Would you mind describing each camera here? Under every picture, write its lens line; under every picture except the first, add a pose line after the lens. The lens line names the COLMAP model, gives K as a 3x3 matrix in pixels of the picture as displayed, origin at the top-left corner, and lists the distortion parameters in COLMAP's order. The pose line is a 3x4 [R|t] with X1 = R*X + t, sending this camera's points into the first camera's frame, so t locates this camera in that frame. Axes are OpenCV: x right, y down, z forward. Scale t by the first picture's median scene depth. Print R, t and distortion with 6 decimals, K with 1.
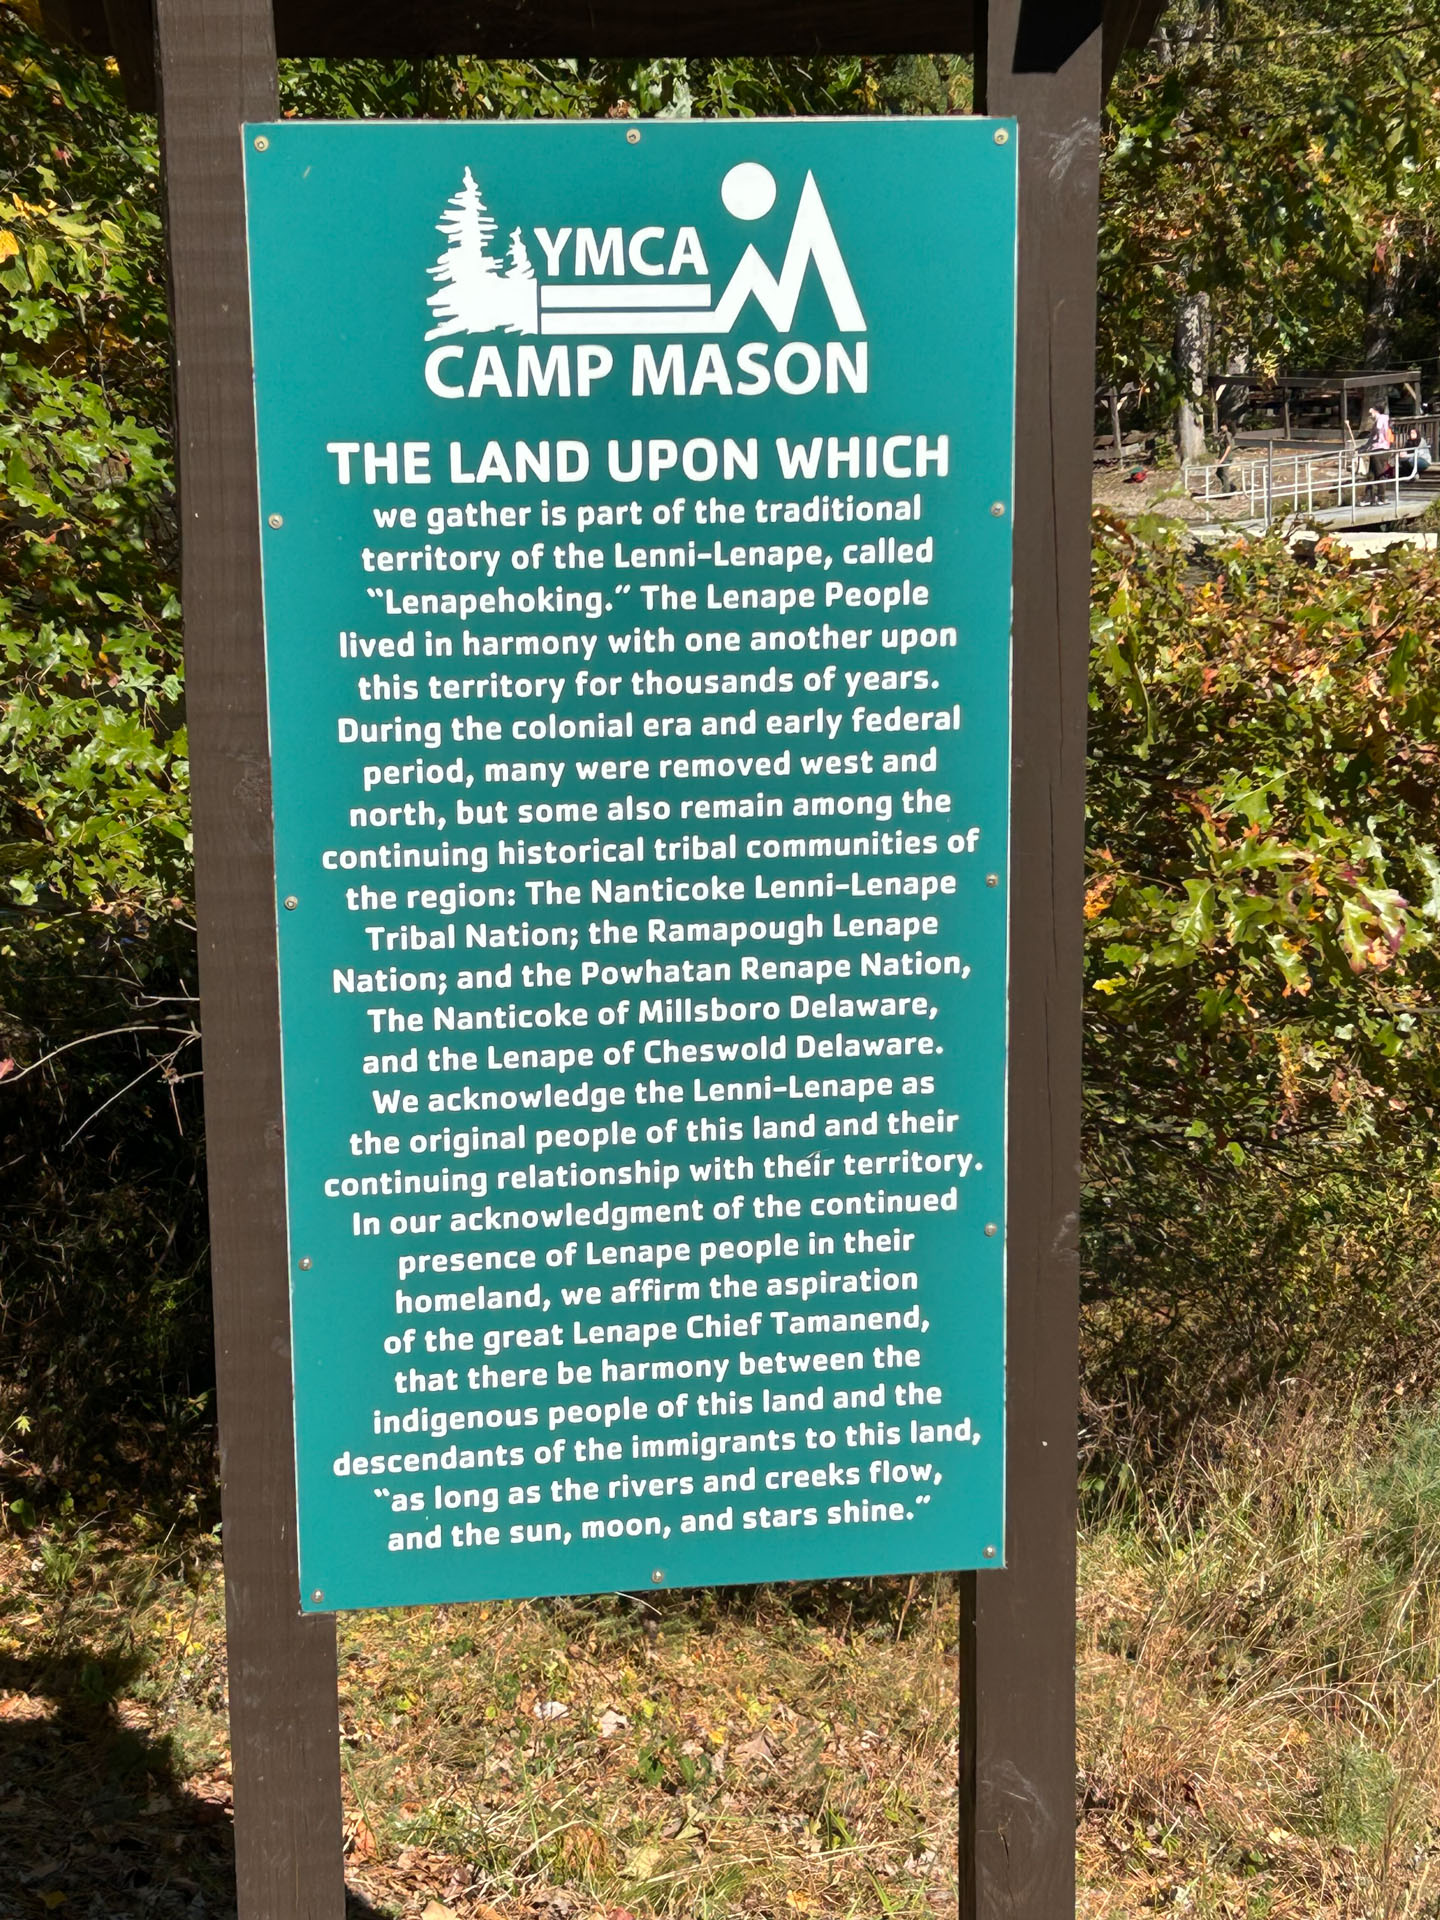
lens RADIAL K [[3570.5, 0, 720.2], [0, 3570.5, 960.5], [0, 0, 1]] dist [0.002460, 0.000000]
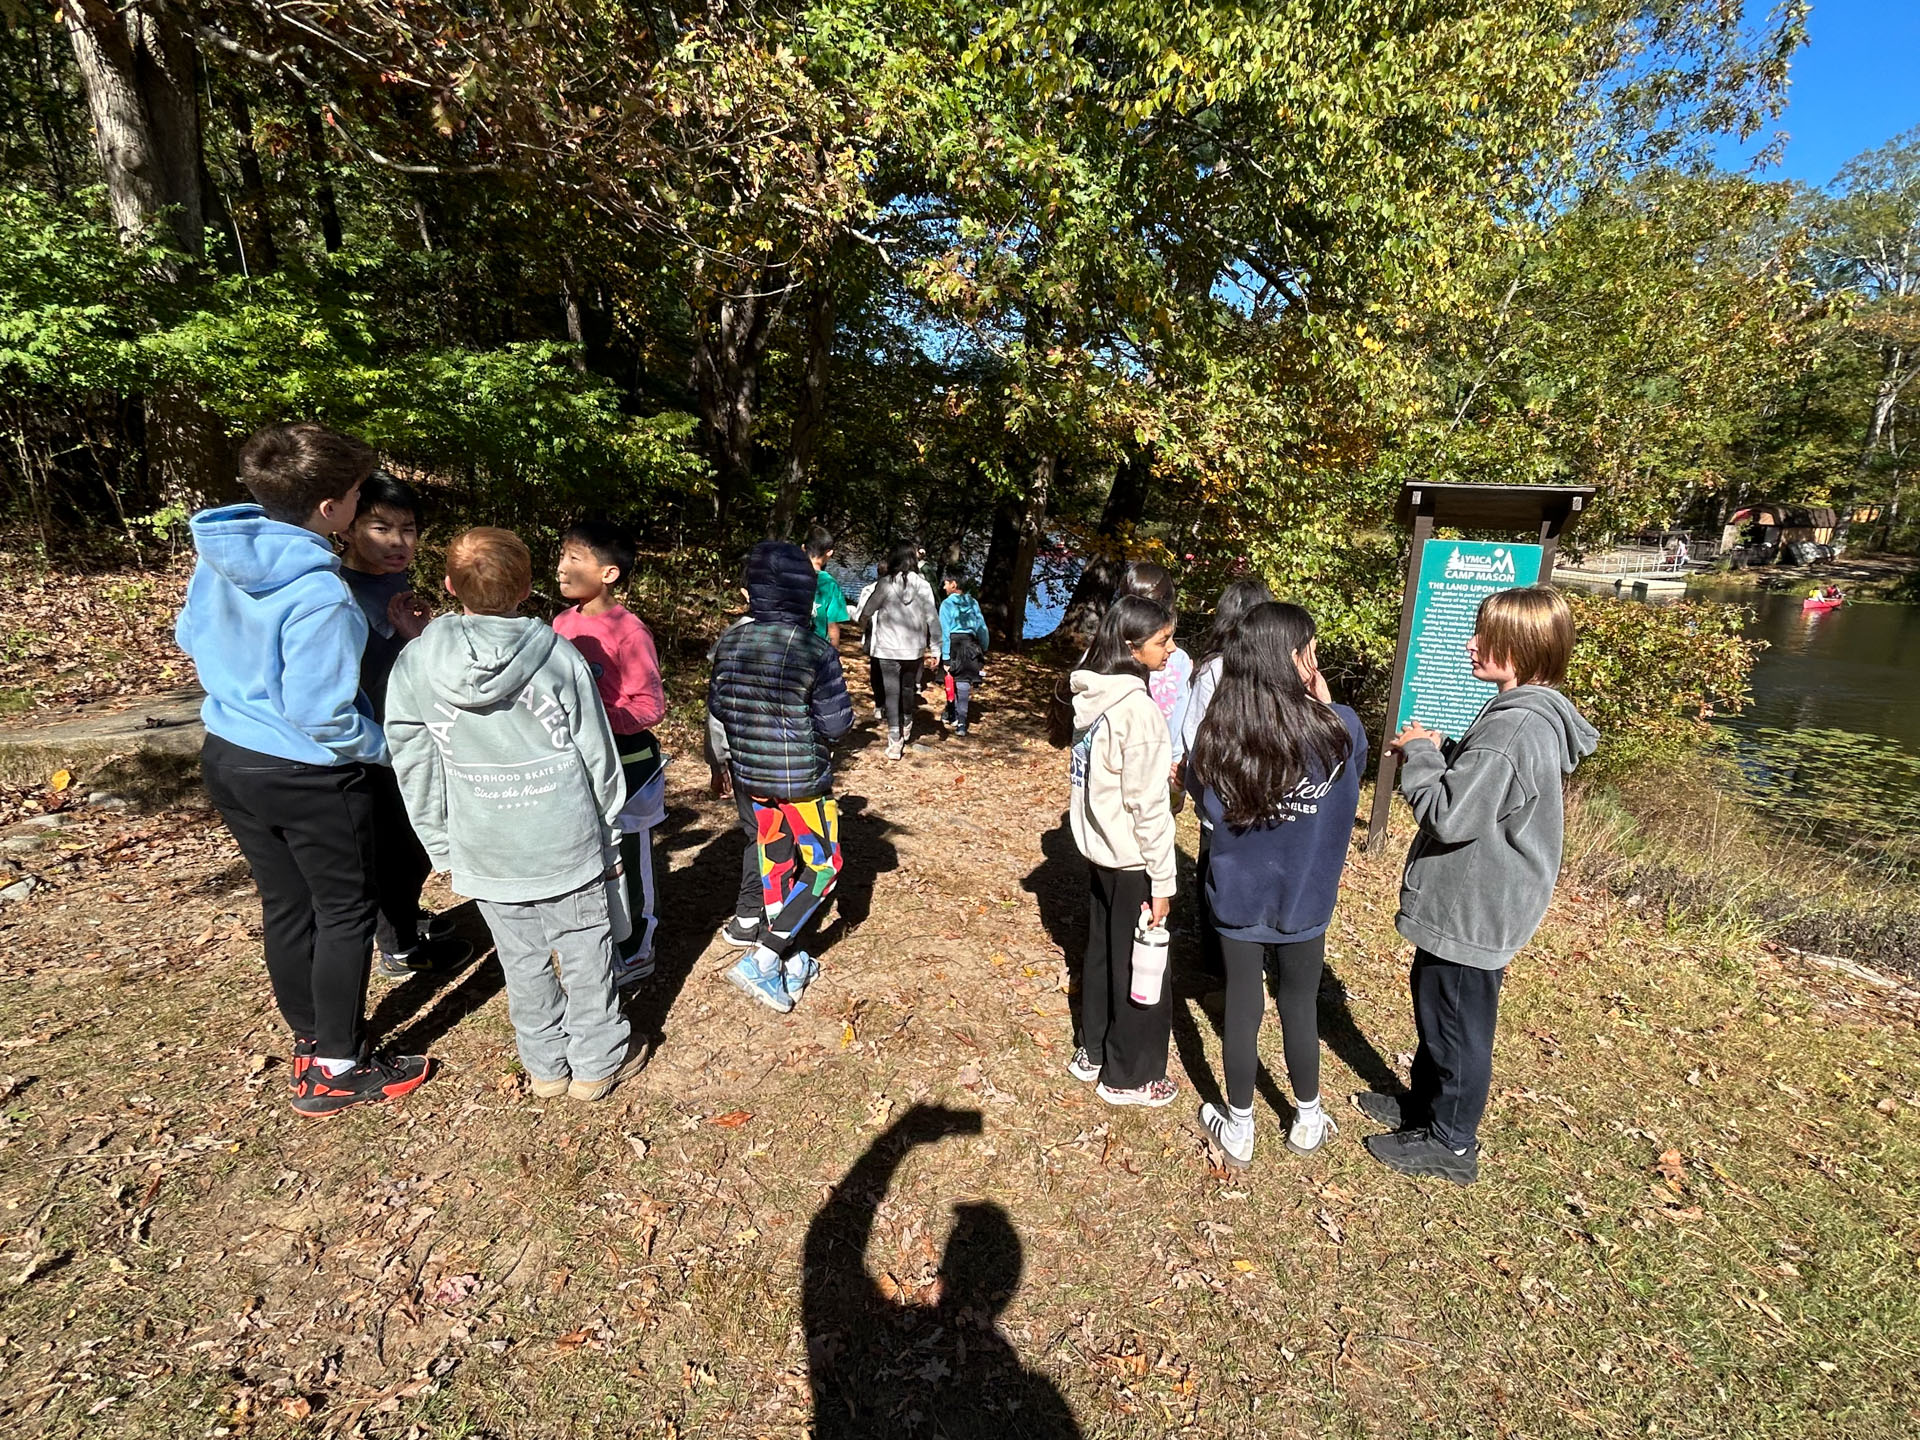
lens RADIAL K [[933.6, 0, 953.0], [0, 933.6, 724.0], [0, 0, 1]] dist [0.001391, -0.000956]
pose [[0.889922, 0.151204, -0.430322, -0.110294], [-0.121005, 0.987913, 0.096883, 0.080264], [0.439770, -0.034147, 0.897461, -1.208334]]
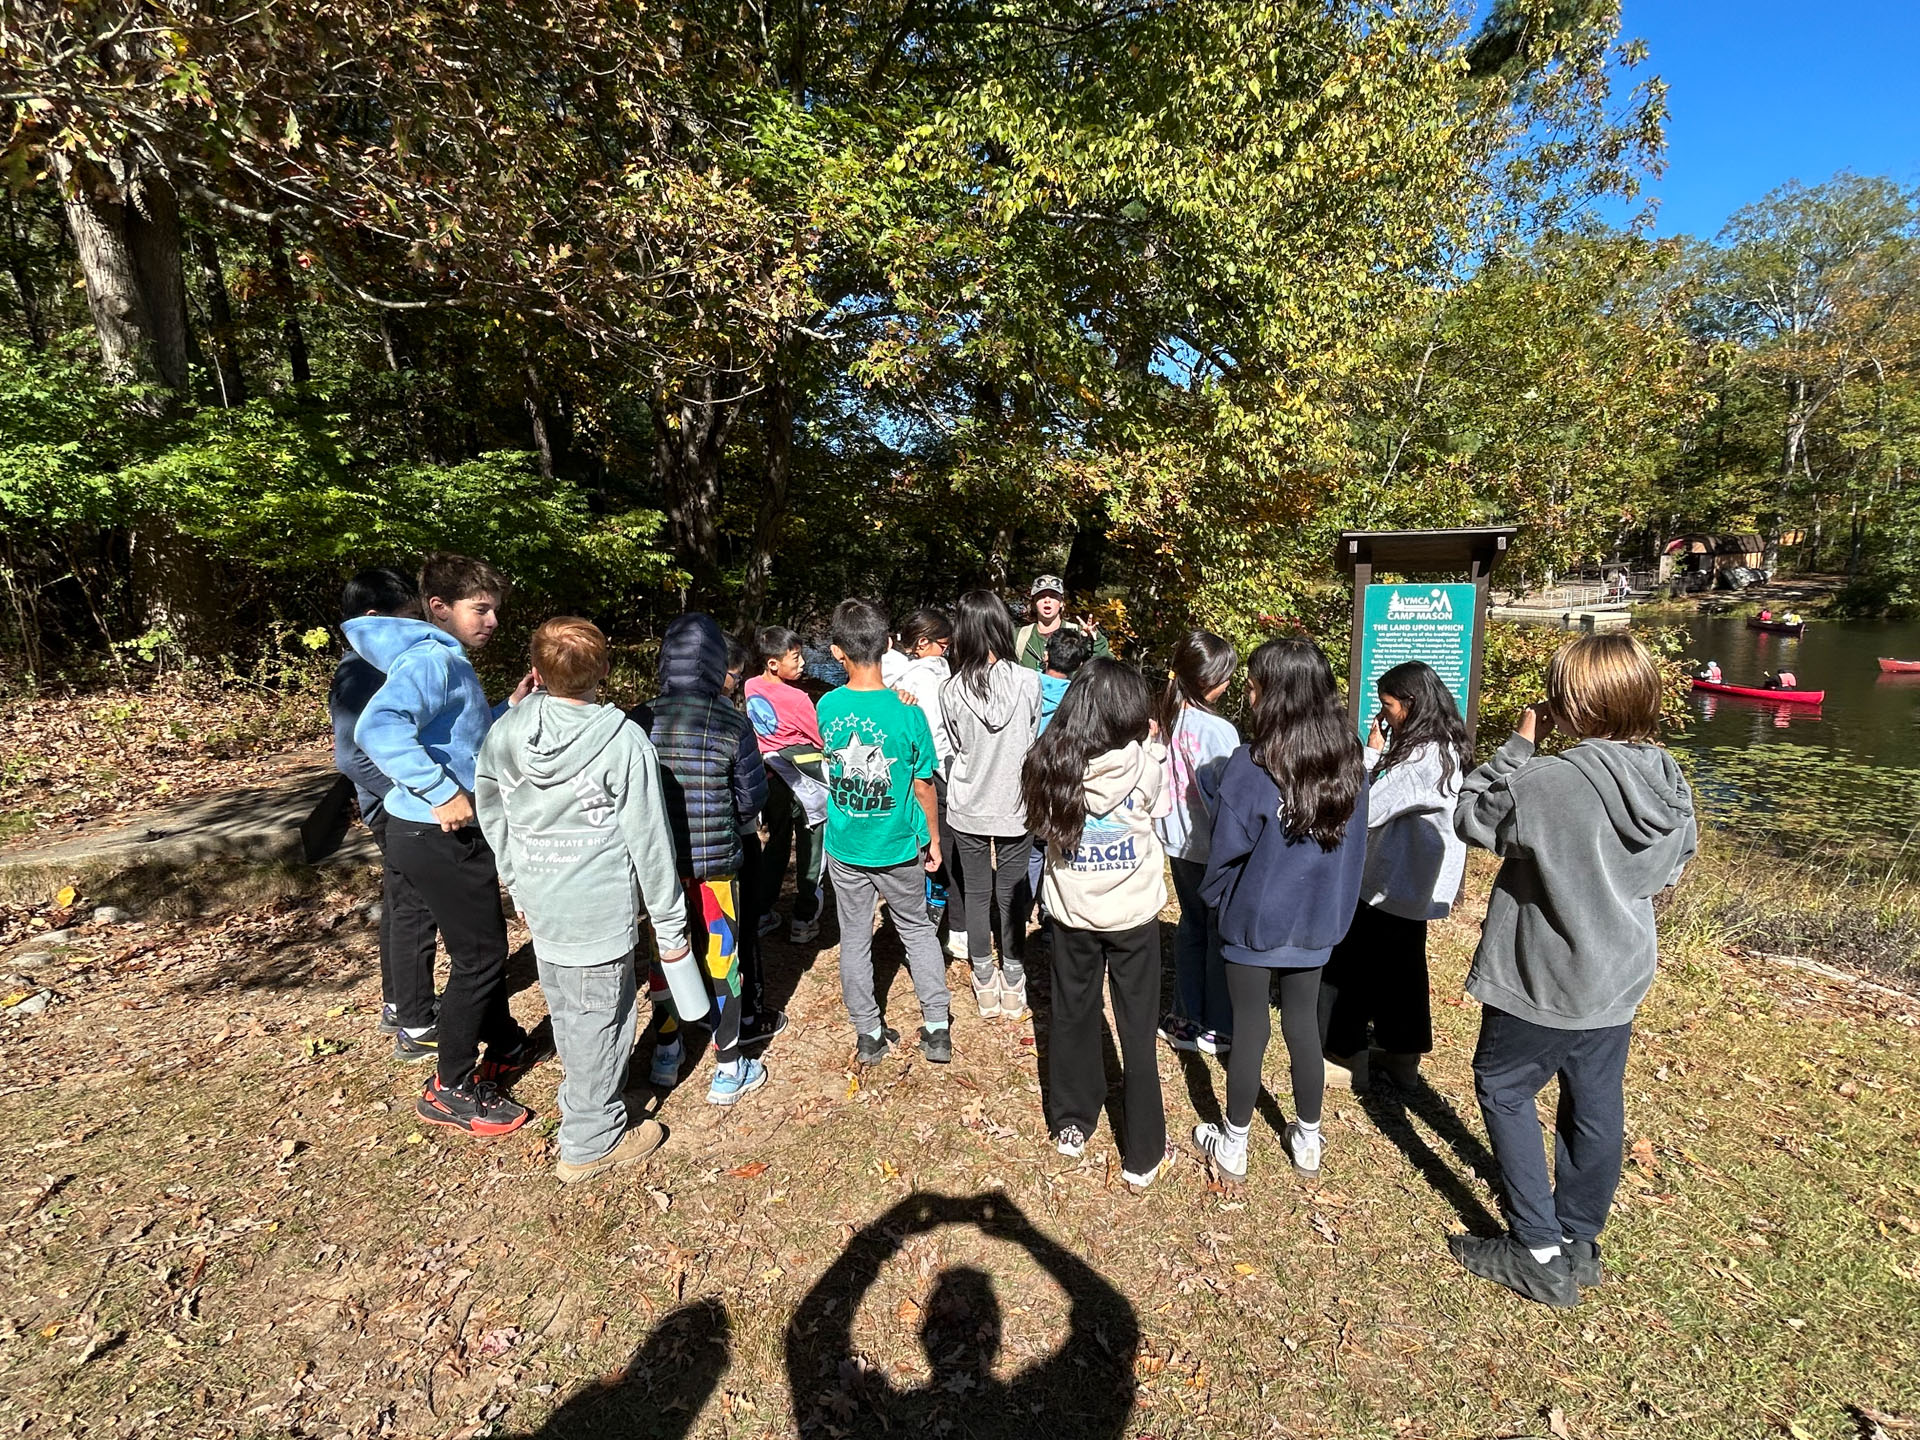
lens RADIAL K [[933.6, 0, 948.4], [0, 933.6, 723.6], [0, 0, 1]] dist [0.001391, -0.000956]
pose [[0.906677, 0.058199, -0.417792, -0.086611], [-0.056609, 0.998265, 0.016208, 0.093087], [0.418010, 0.008956, 0.908398, -1.267677]]
